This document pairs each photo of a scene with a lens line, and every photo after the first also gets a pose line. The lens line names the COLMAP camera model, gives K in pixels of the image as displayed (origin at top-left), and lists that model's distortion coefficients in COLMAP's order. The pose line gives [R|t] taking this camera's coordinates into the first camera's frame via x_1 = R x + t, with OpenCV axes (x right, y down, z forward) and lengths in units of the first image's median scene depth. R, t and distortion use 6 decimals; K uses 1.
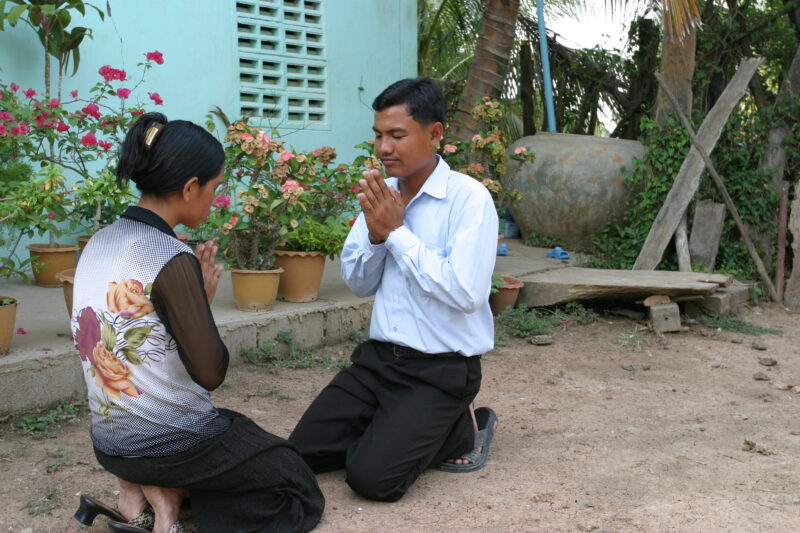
lens RADIAL K [[1064.0, 0, 414.7], [0, 1064.0, 269.8], [0, 0, 1]] dist [0.040727, 0.000000]
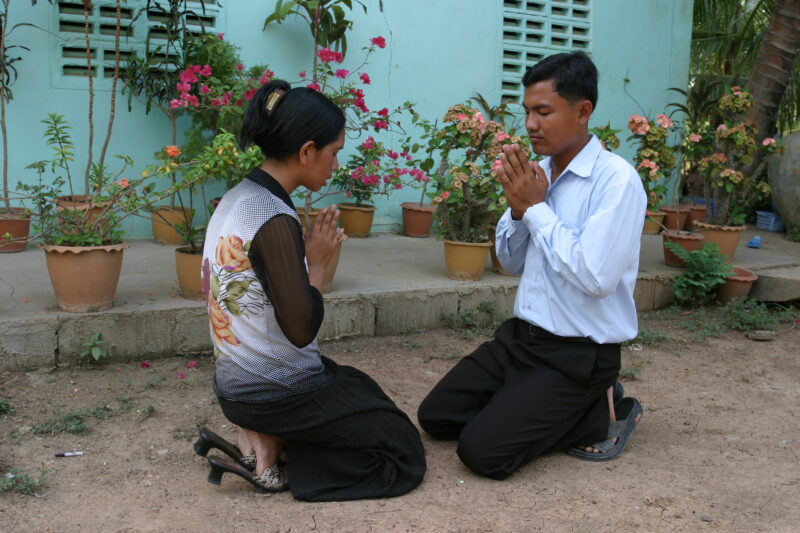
lens RADIAL K [[912.2, 0, 401.4], [0, 912.2, 269.3], [0, 0, 1]] dist [0.001577, 0.000000]
pose [[0.929795, 0.081514, -0.358939, 0.150396], [-0.072915, 0.996635, 0.037455, -0.002587], [0.360784, -0.008654, 0.932609, 0.144080]]
